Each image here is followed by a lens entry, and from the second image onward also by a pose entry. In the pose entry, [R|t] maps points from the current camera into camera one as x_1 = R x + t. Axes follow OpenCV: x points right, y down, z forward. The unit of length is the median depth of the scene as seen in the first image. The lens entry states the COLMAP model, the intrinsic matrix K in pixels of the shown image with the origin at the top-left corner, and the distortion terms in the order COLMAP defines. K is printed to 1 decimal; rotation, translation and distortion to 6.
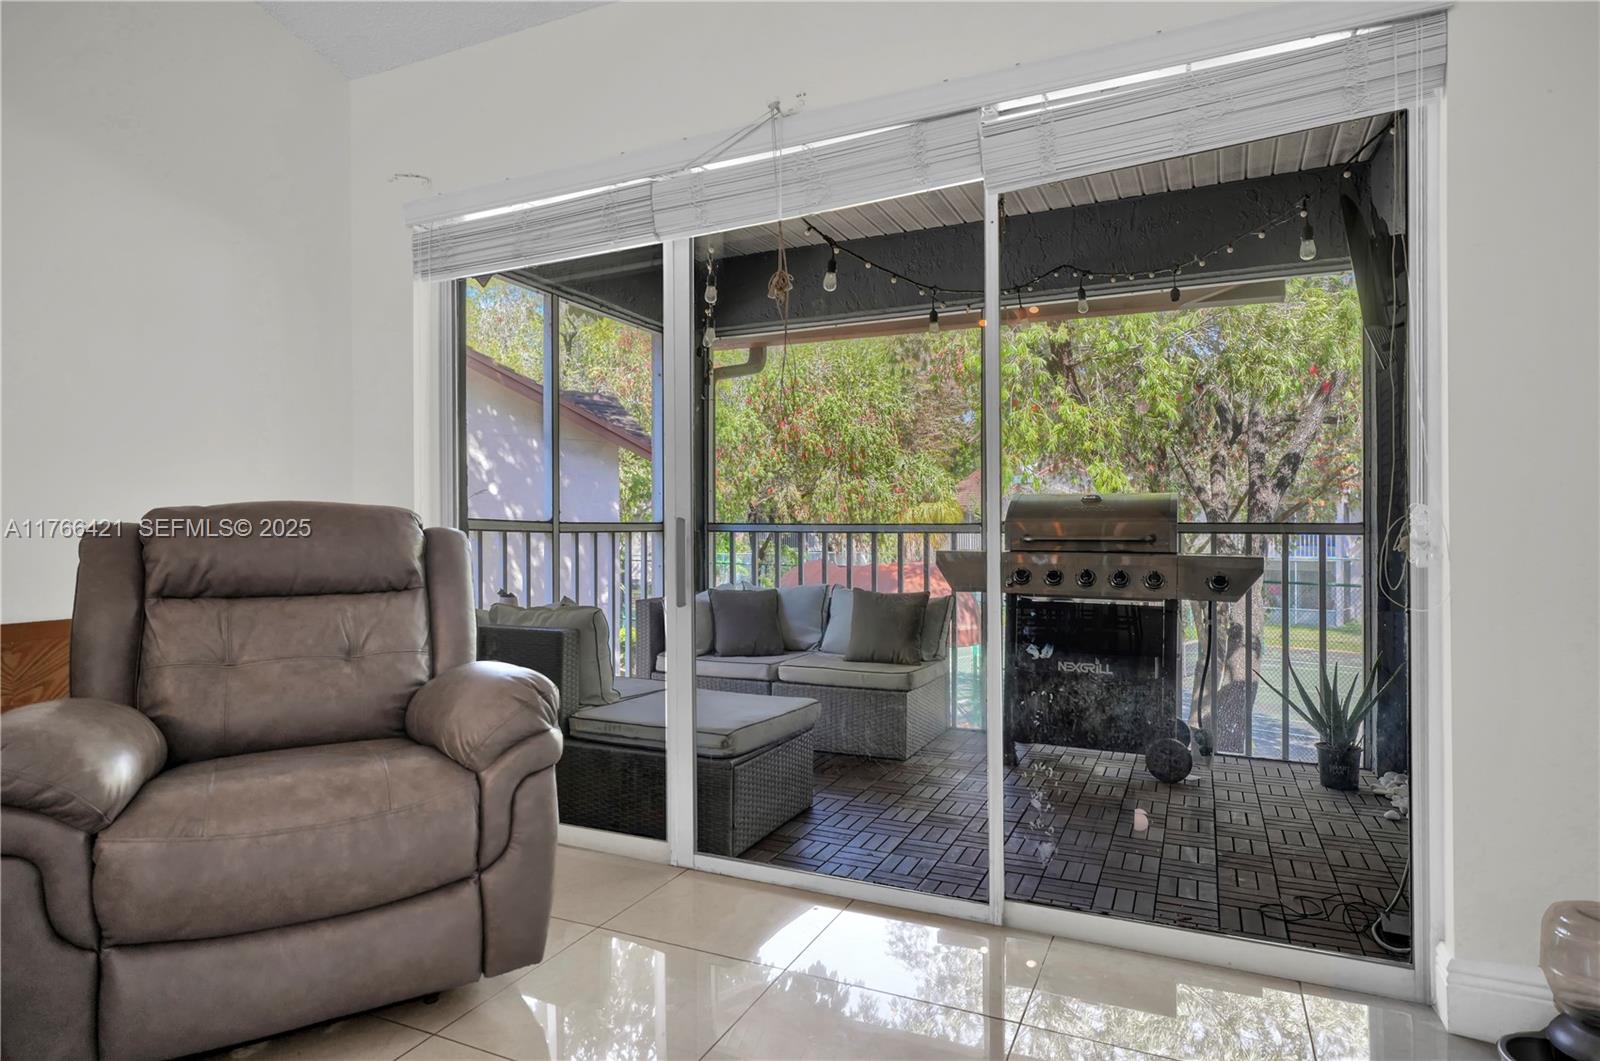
lens RADIAL K [[867.2, 0, 800.0], [0, 867.2, 530.5], [0, 0, 1]] dist [-0.003018, -0.000204]
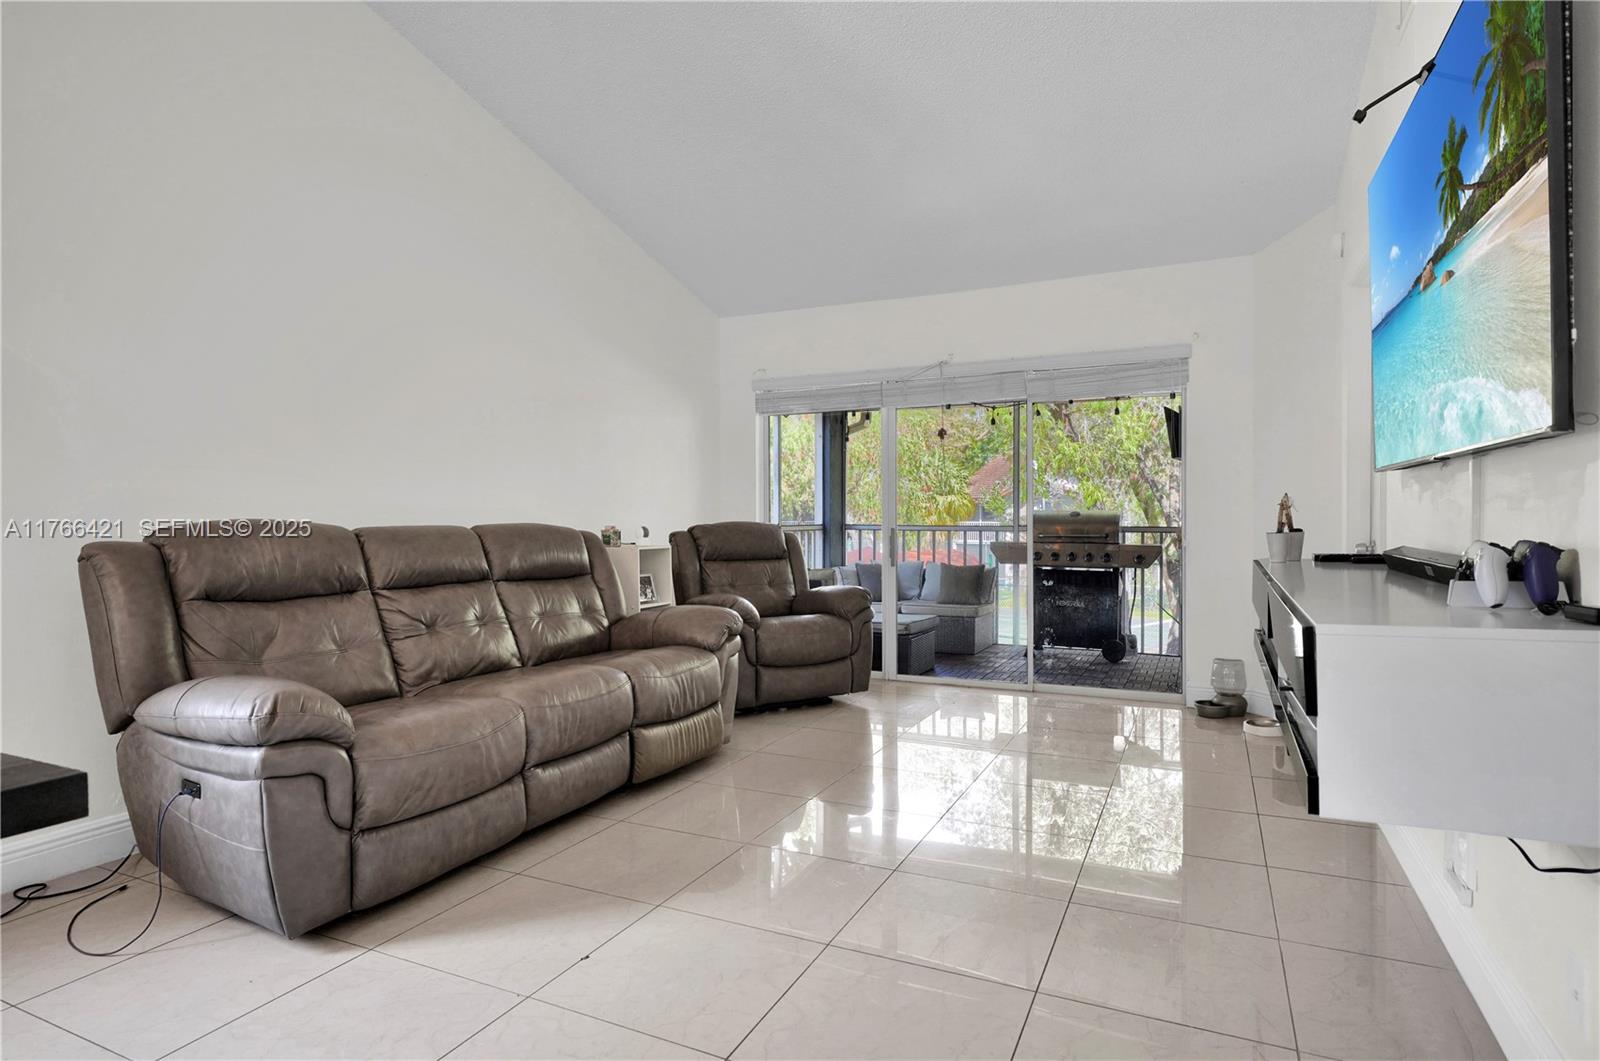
lens RADIAL K [[867.2, 0, 800.0], [0, 867.2, 530.5], [0, 0, 1]] dist [-0.003018, -0.000204]
pose [[0.999993, 0.000114, -0.003675, -0.249396], [-0.000067, 0.999918, 0.012834, -0.024996], [0.003676, -0.012834, 0.999911, -0.870906]]
